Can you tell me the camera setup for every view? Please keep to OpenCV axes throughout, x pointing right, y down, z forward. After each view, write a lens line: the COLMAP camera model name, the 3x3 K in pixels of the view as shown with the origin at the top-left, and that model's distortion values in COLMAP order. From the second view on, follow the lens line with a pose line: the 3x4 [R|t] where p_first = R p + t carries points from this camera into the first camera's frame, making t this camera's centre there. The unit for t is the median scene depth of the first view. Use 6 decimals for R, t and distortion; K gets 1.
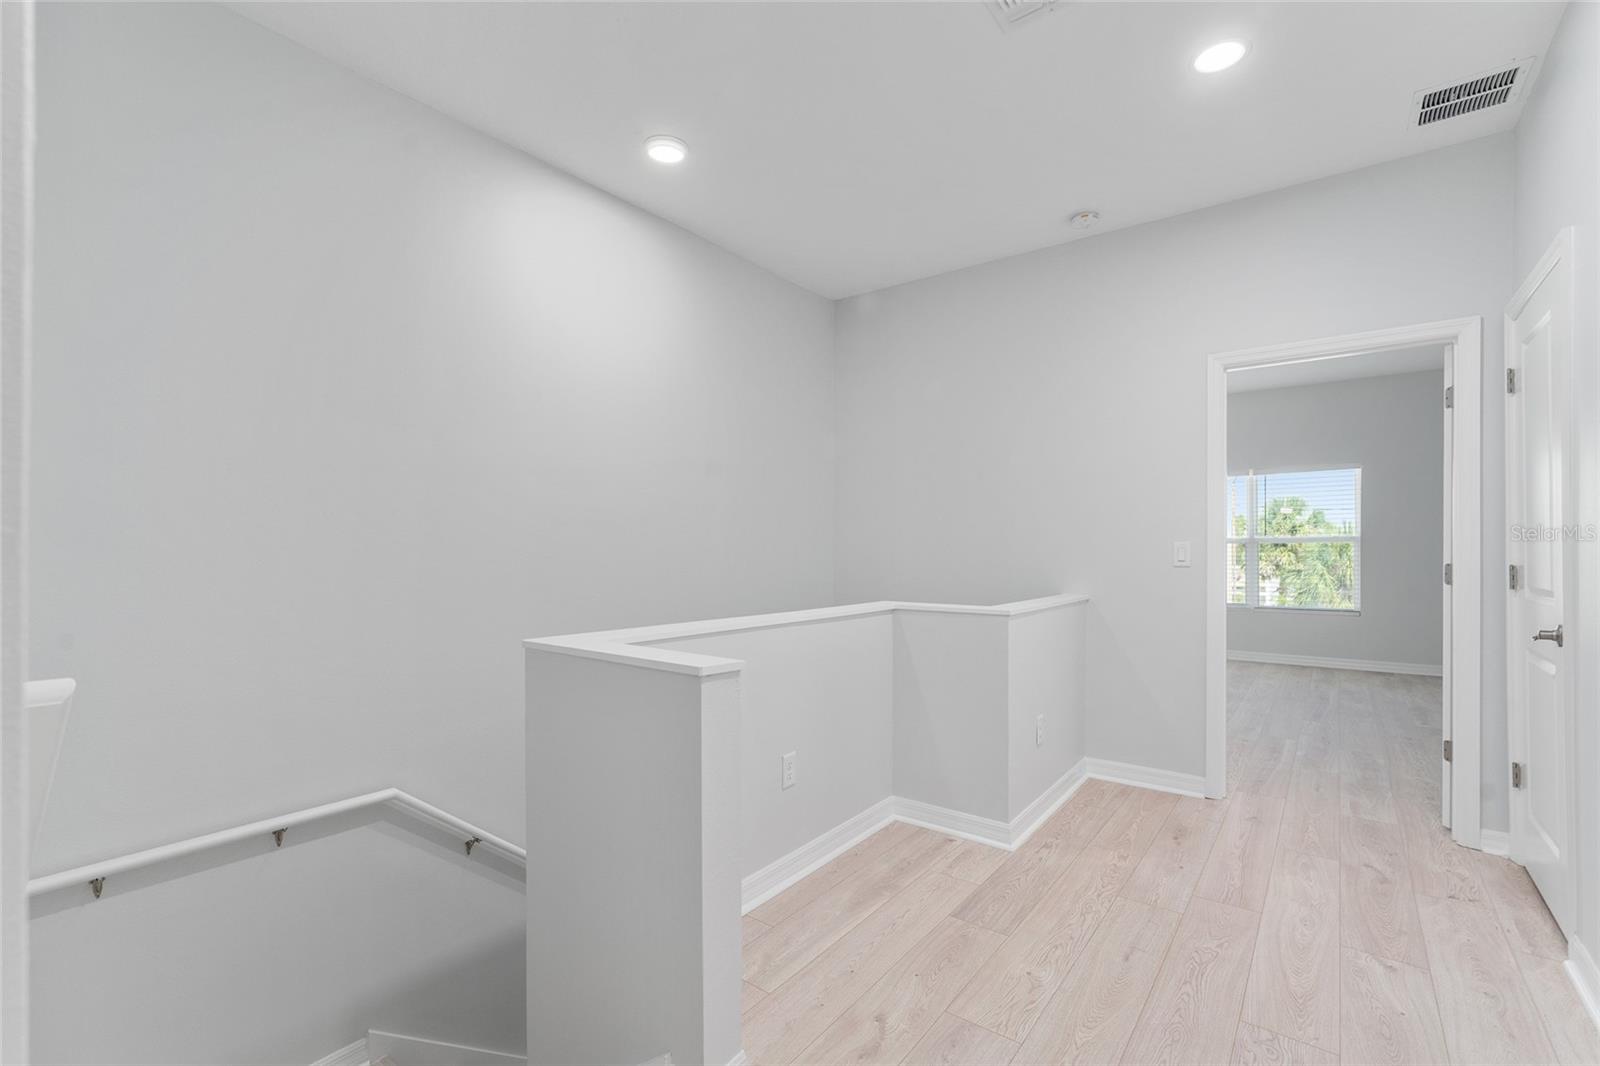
lens RADIAL K [[704.5, 0, 816.8], [0, 704.5, 539.2], [0, 0, 1]] dist [0.001698, -0.000142]
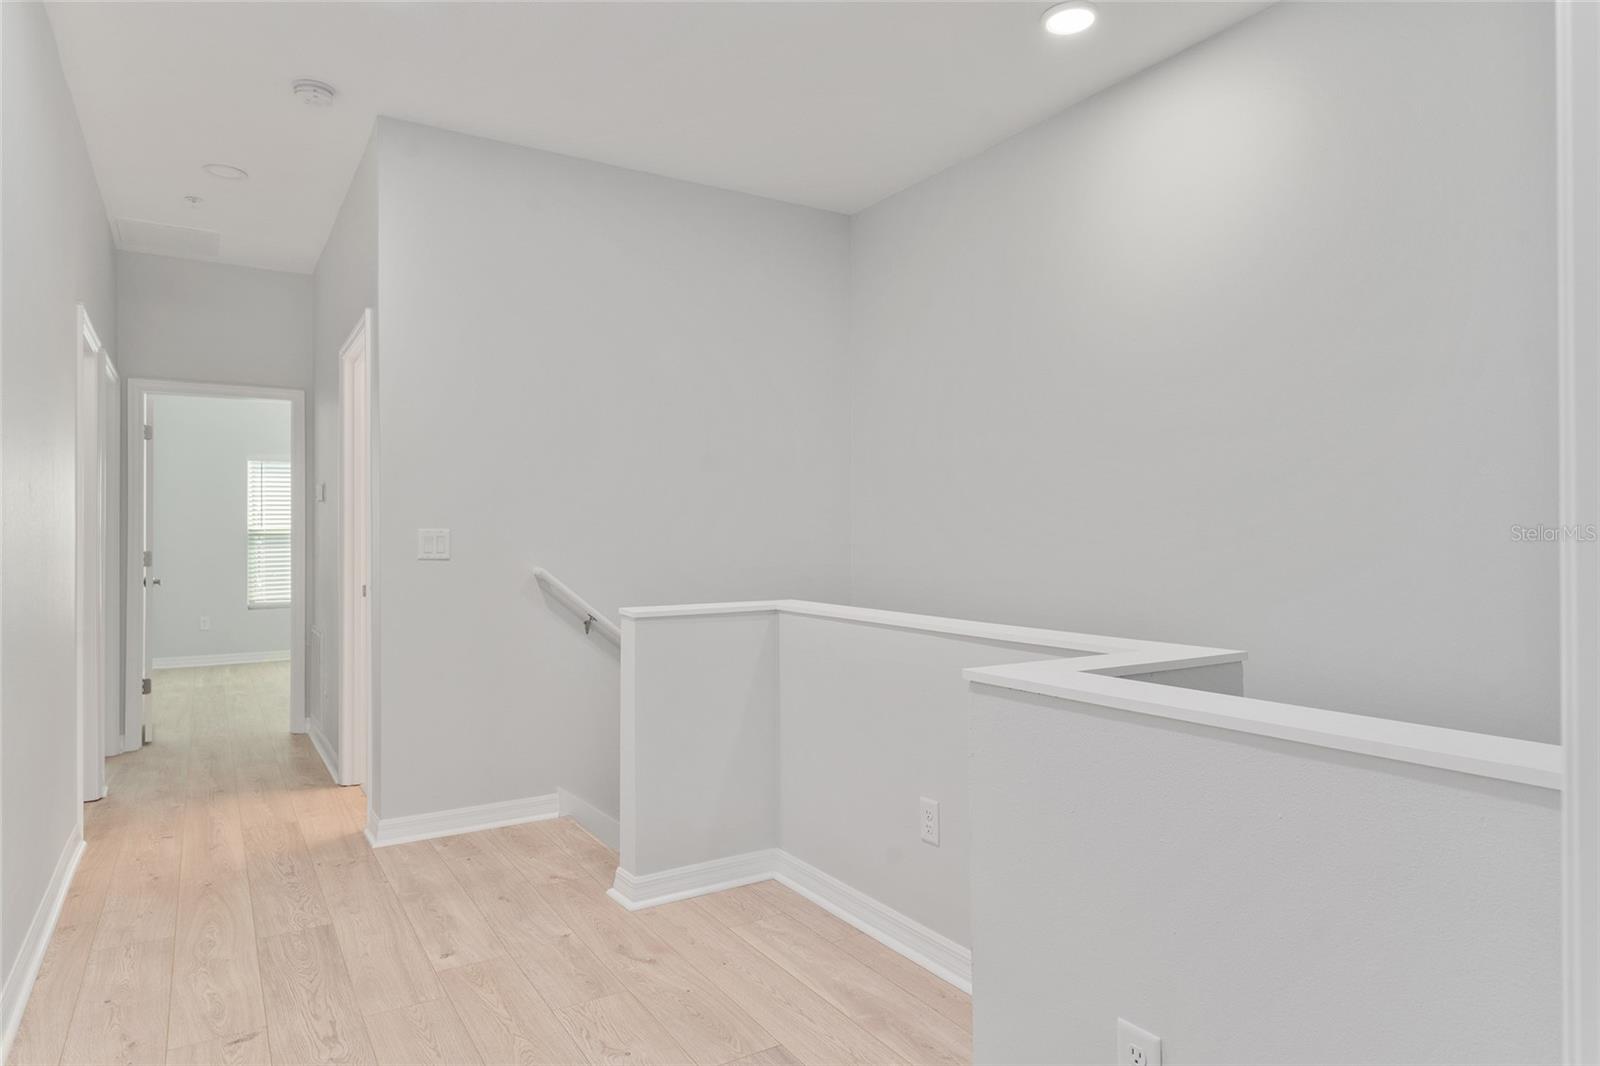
lens RADIAL K [[947.1, 0, 800.0], [0, 947.1, 533.0], [0, 0, 1]] dist [0.003041, 0.001678]
pose [[-0.364475, 0.002439, -0.931210, 0.872898], [0.017700, 0.999834, -0.004309, 0.008561], [0.931045, -0.018053, -0.364458, 1.110287]]
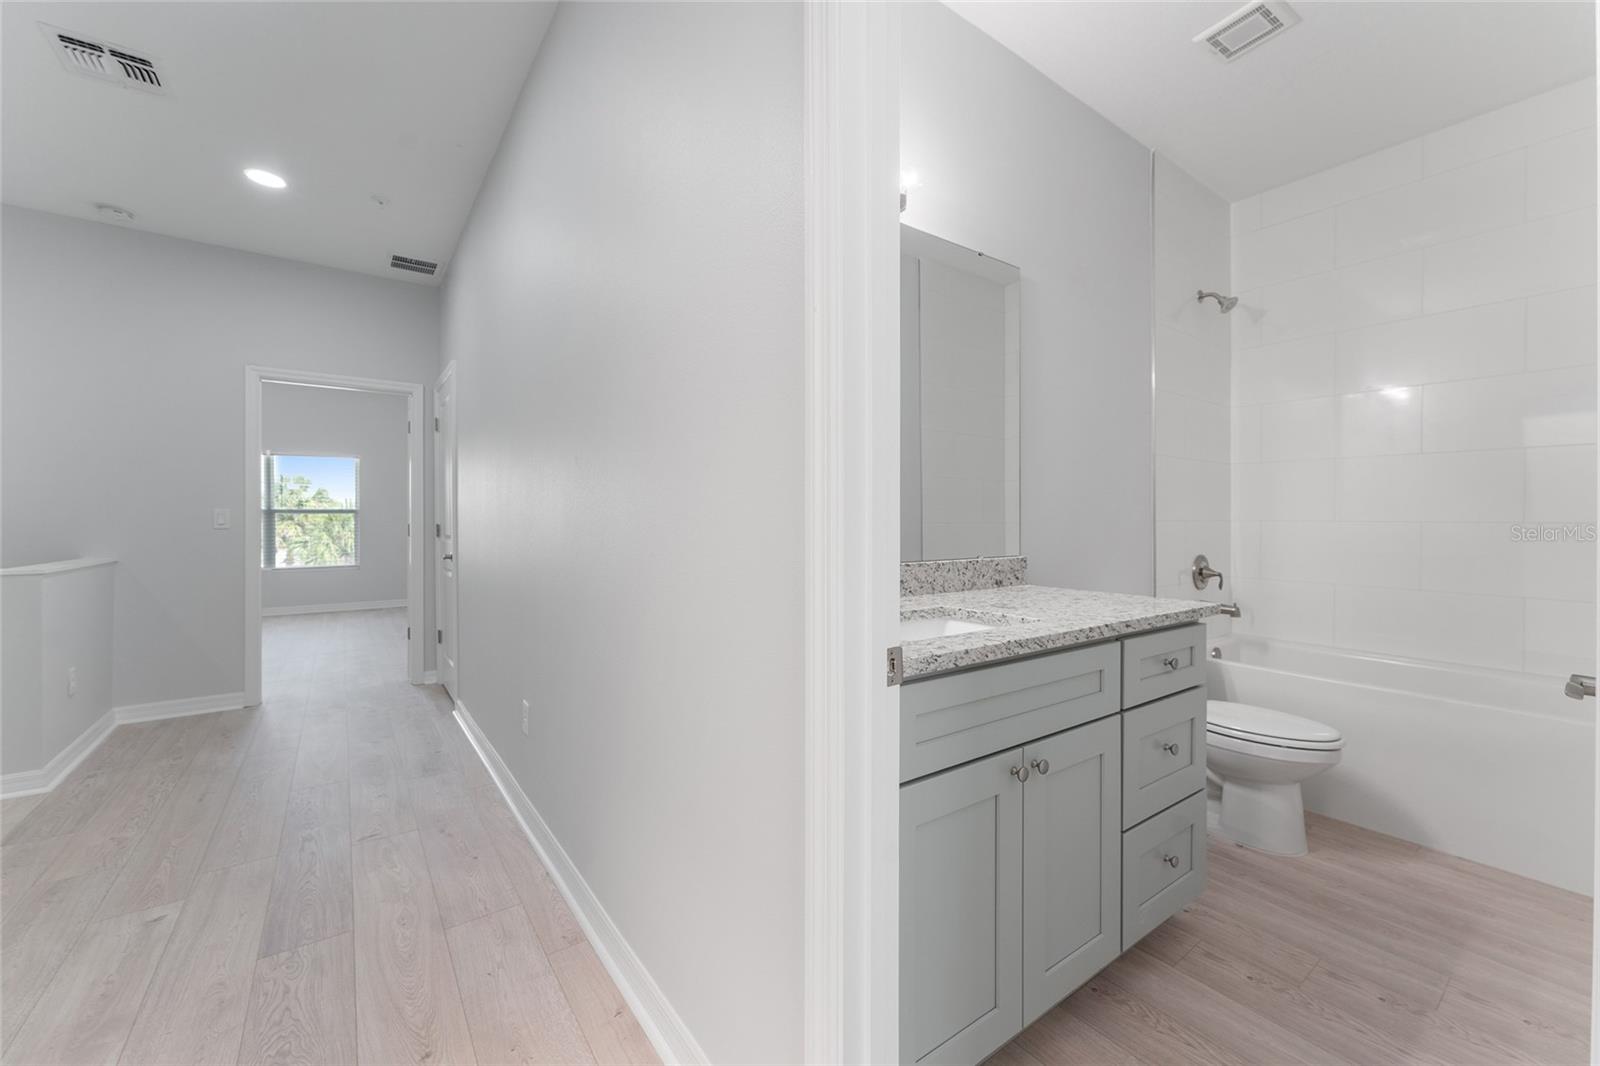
lens RADIAL K [[641.1, 0, 800.0], [0, 641.1, 533.0], [0, 0, 1]] dist [0.000262, 0.000583]
pose [[0.307348, -0.016498, 0.951454, -0.295842], [-0.010923, 0.999723, 0.020863, 0.013495], [-0.951535, -0.016805, 0.307082, -0.385907]]
